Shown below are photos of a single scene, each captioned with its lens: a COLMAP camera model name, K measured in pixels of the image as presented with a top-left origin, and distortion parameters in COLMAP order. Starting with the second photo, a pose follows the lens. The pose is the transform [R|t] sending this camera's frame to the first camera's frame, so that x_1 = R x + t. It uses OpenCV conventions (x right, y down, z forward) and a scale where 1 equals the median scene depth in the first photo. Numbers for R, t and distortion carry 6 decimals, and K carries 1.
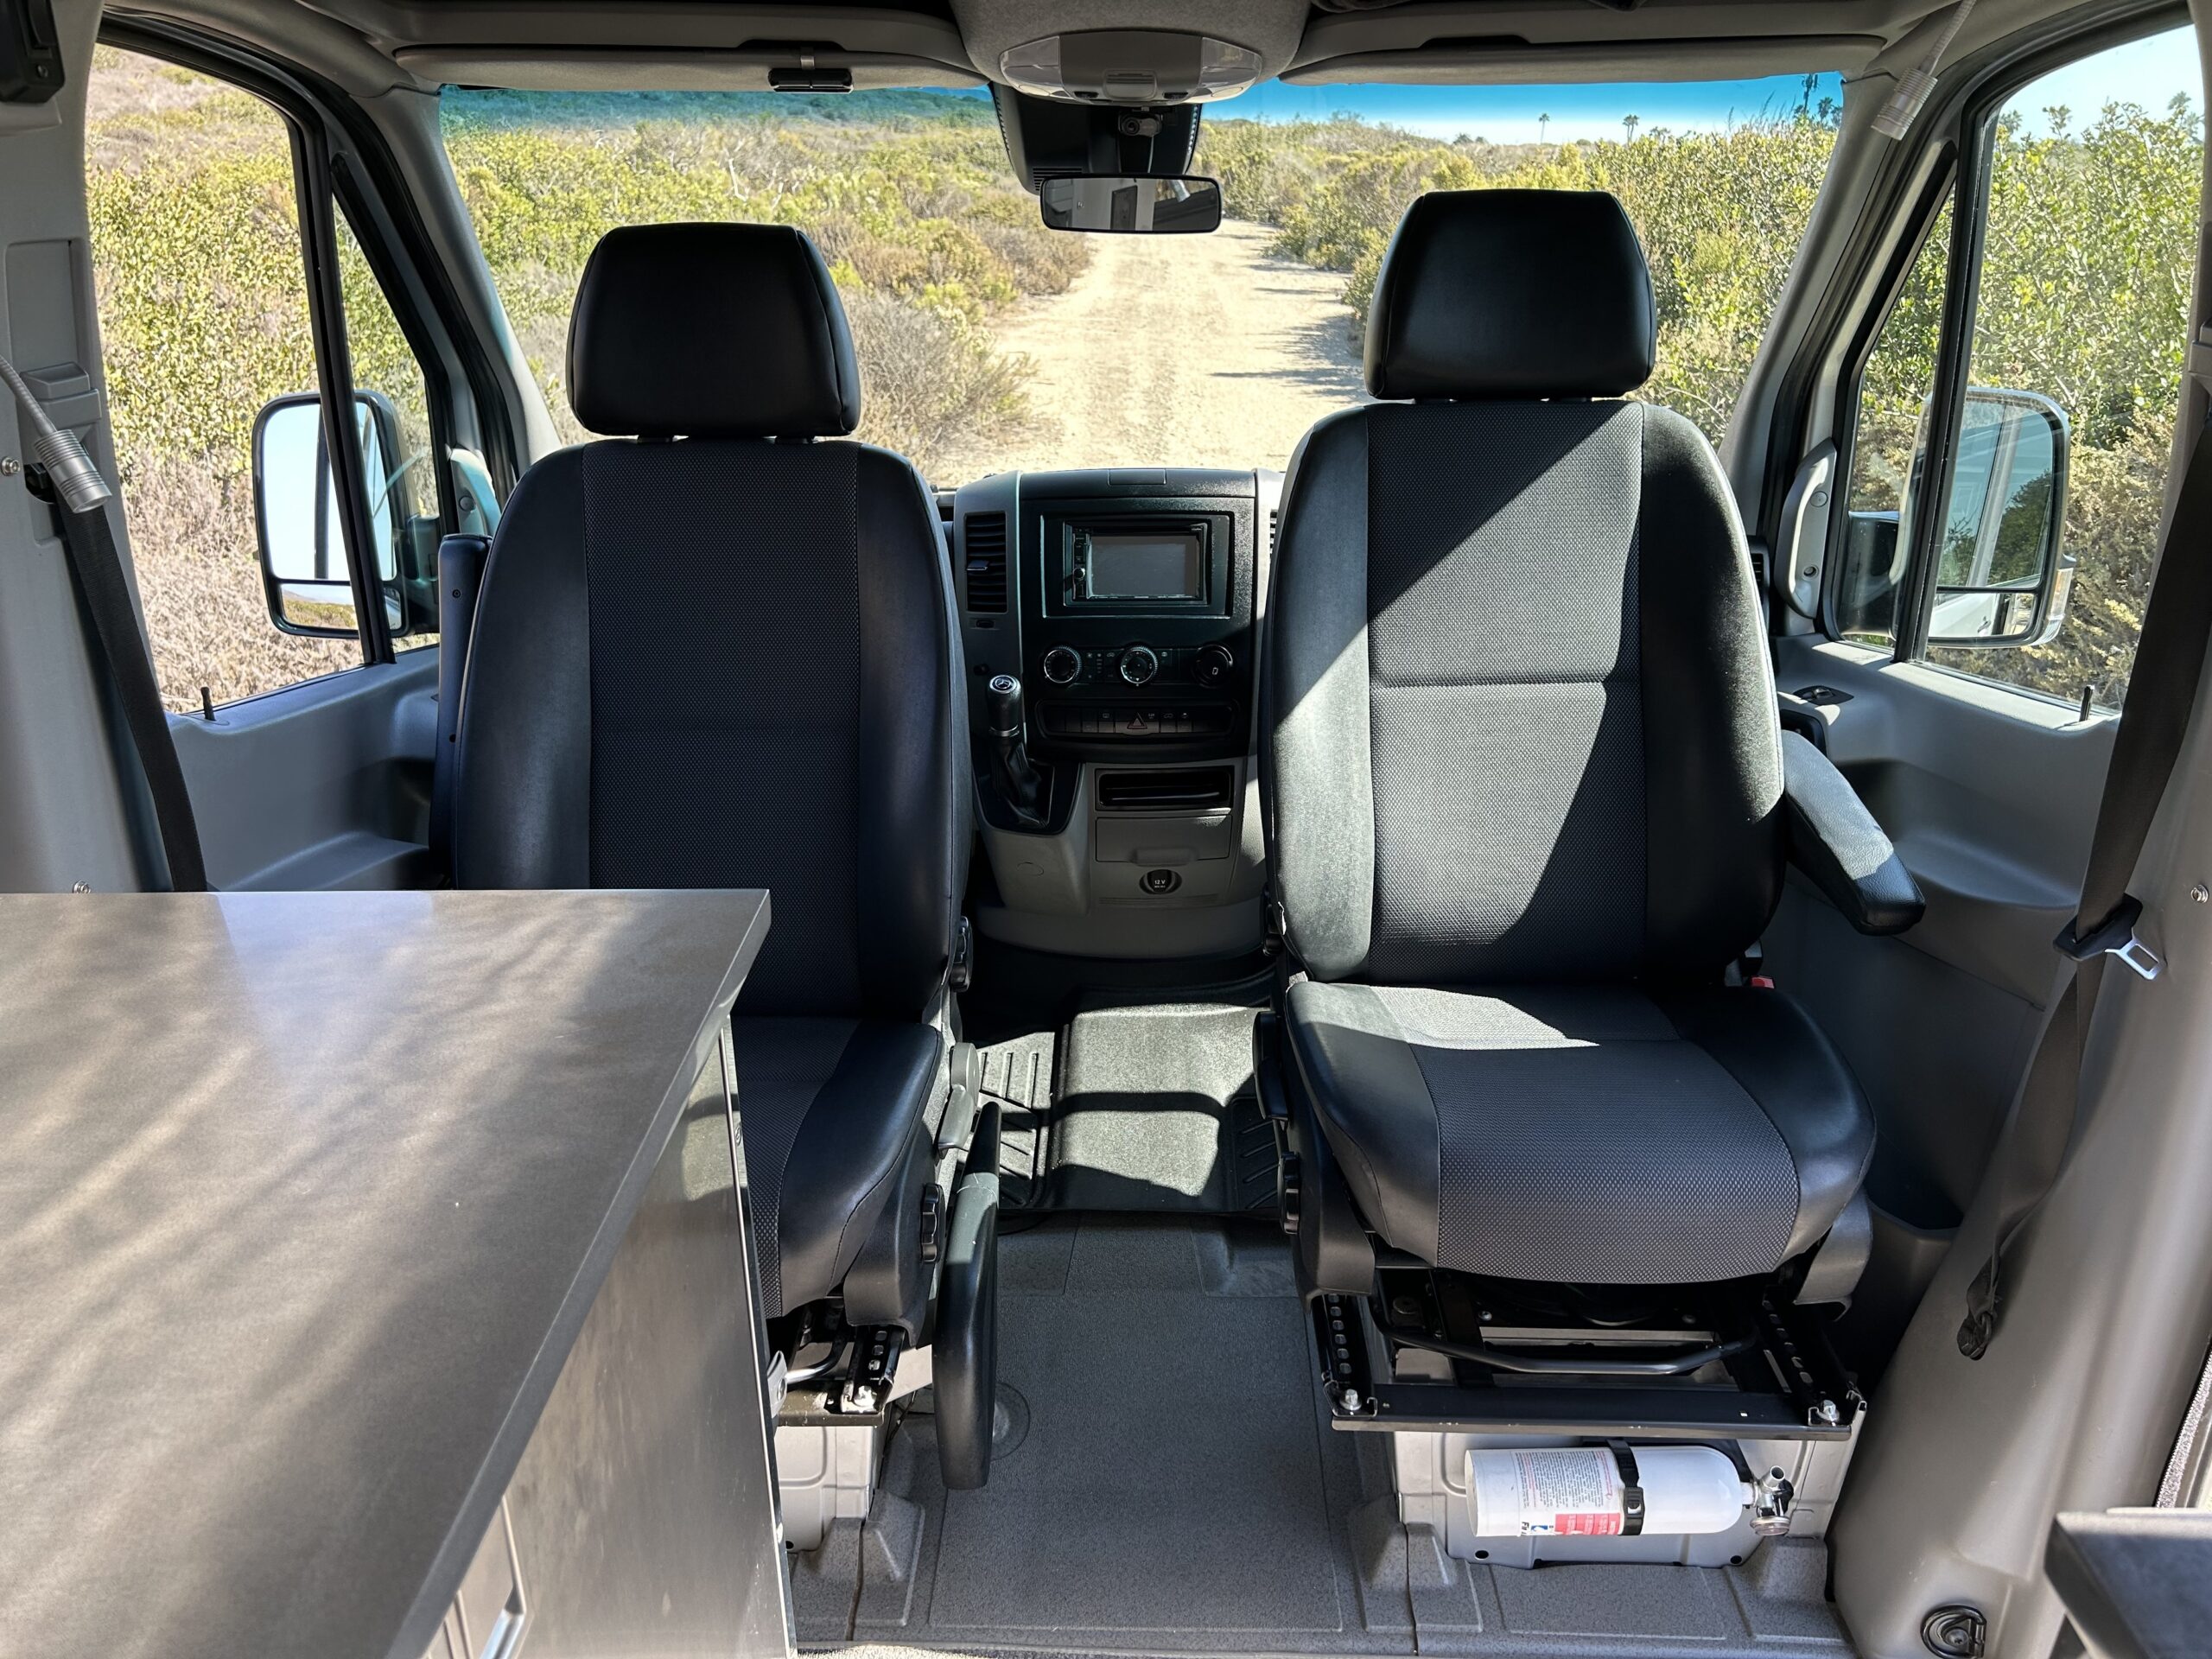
lens RADIAL K [[1650.7, 0, 1103.0], [0, 1650.7, 823.6], [0, 0, 1]] dist [0.006340, 0.000552]
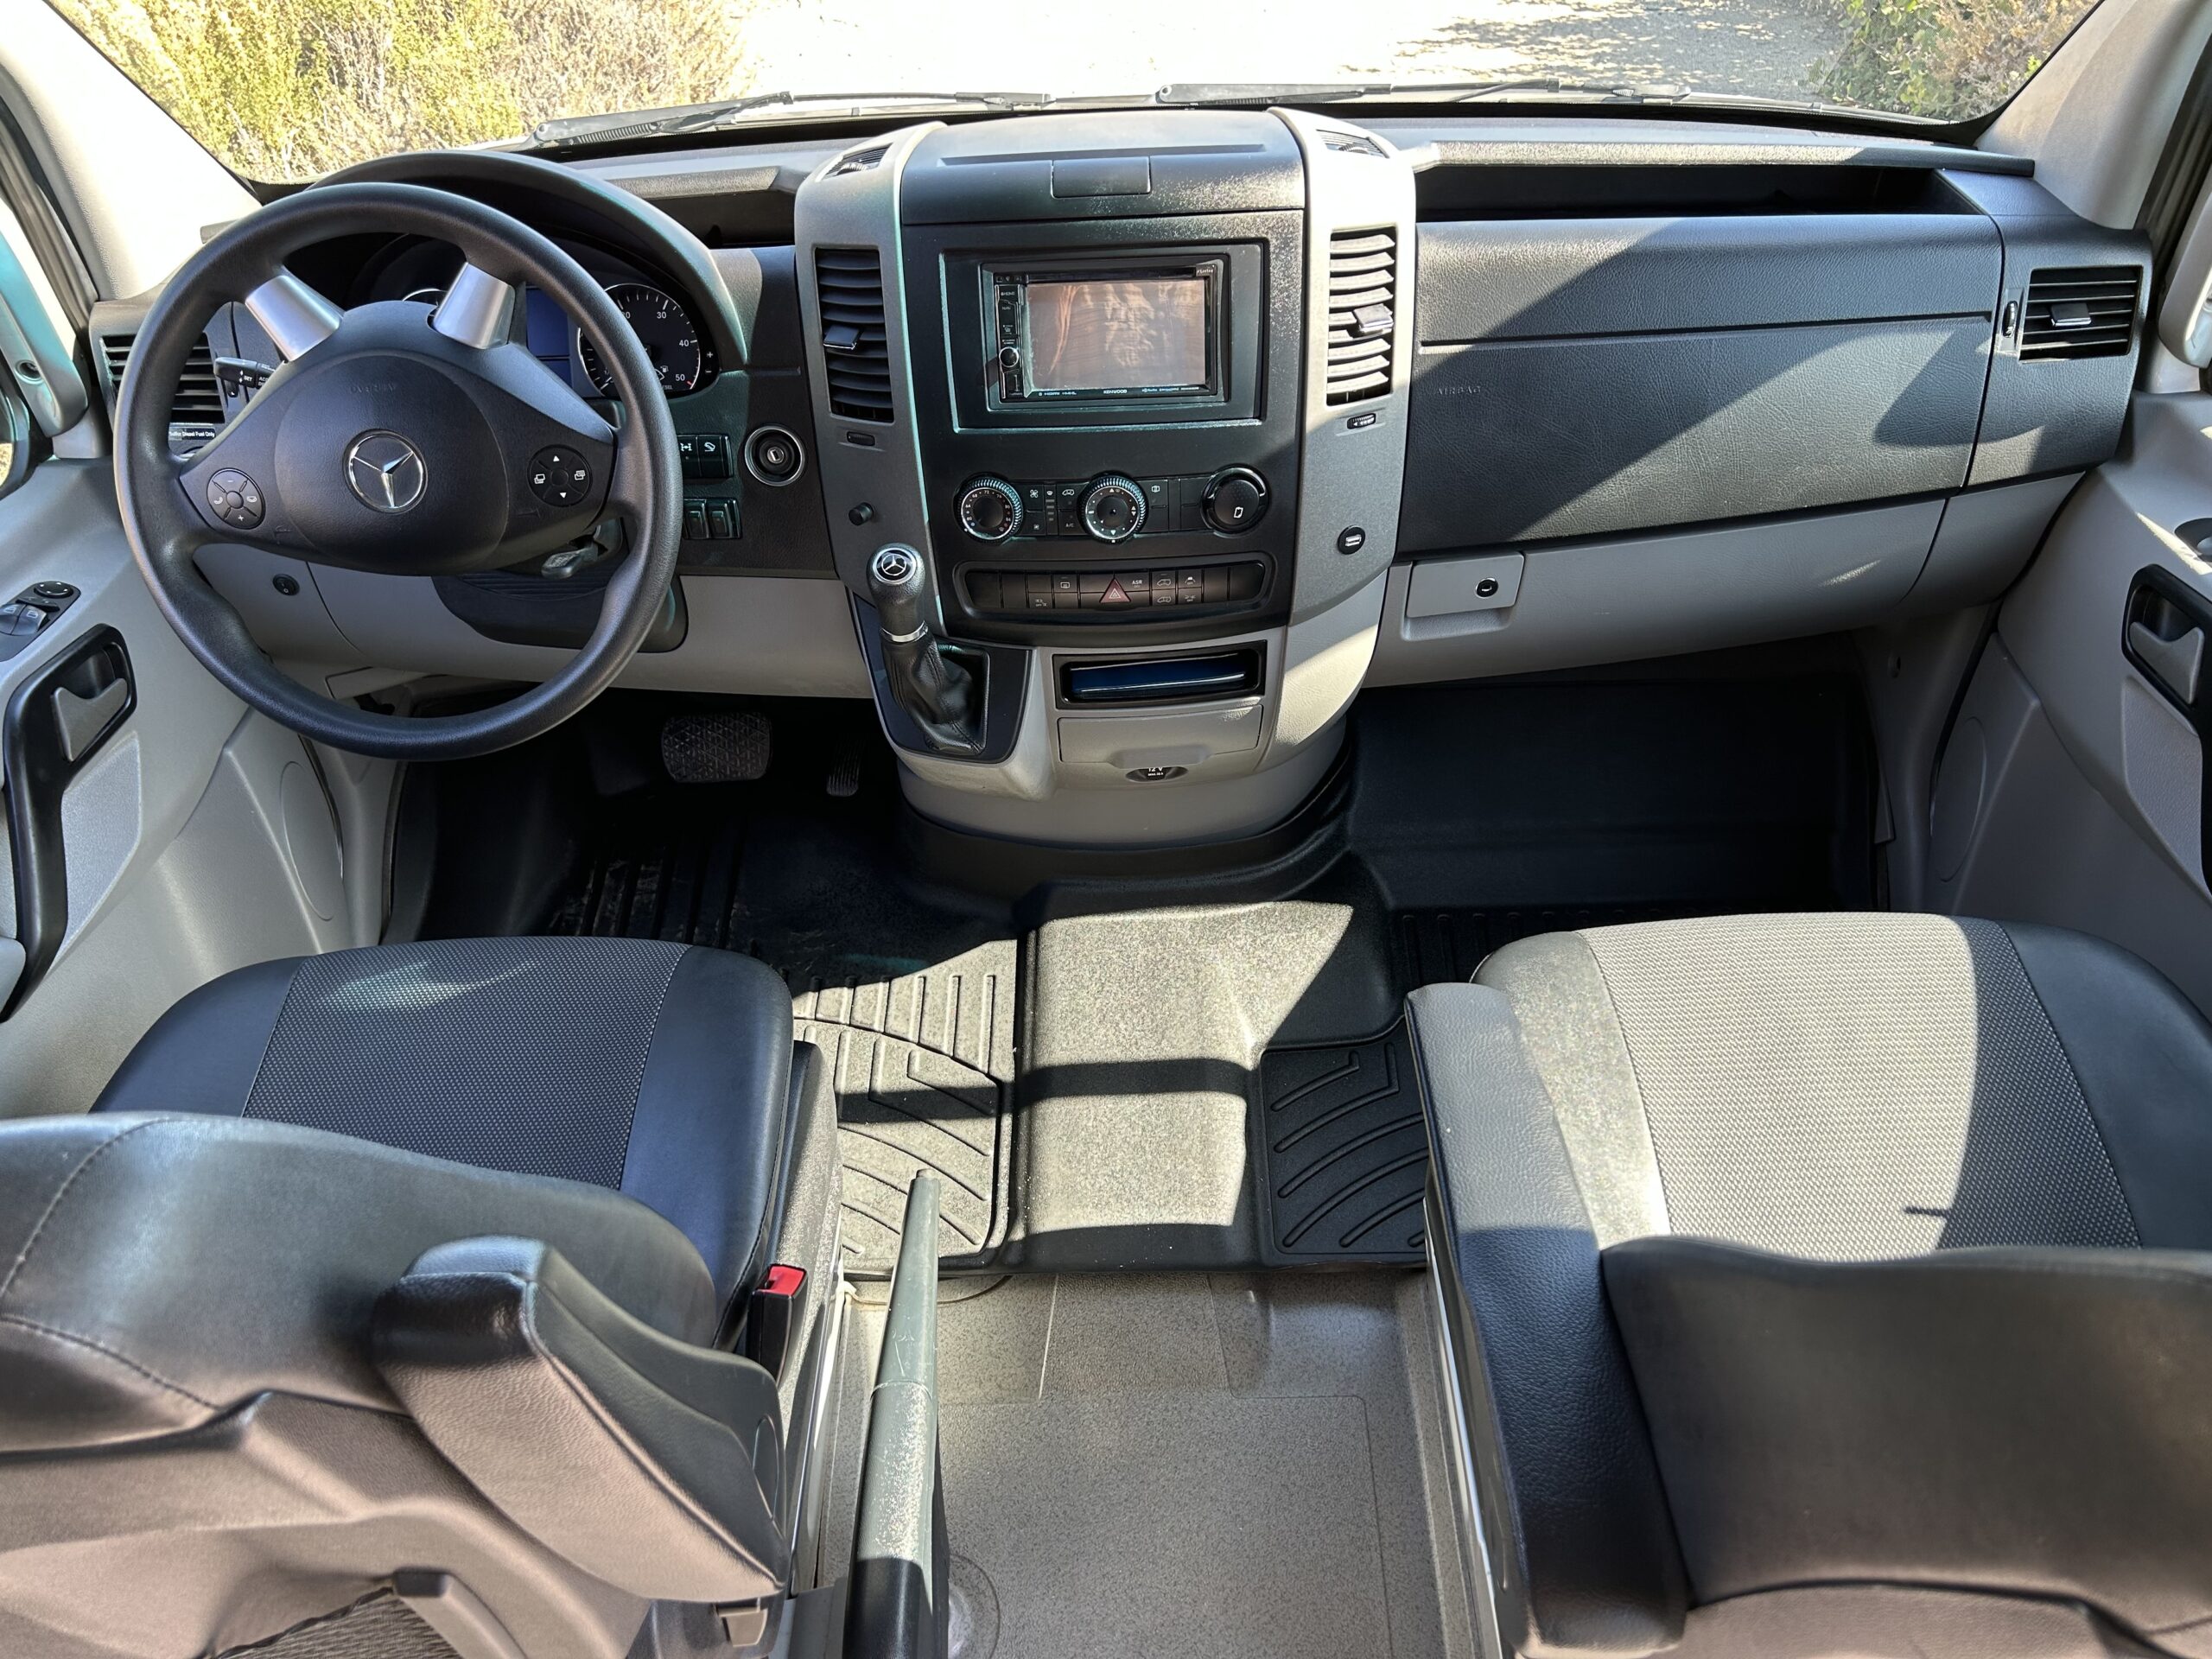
lens RADIAL K [[1650.7, 0, 1110.8], [0, 1650.7, 835.8], [0, 0, 1]] dist [0.006340, 0.000552]
pose [[0.999340, -0.036316, 0.000923, 0.014991], [0.033550, 0.932372, 0.359941, -0.199552], [-0.013932, -0.359672, 0.932975, 0.372979]]
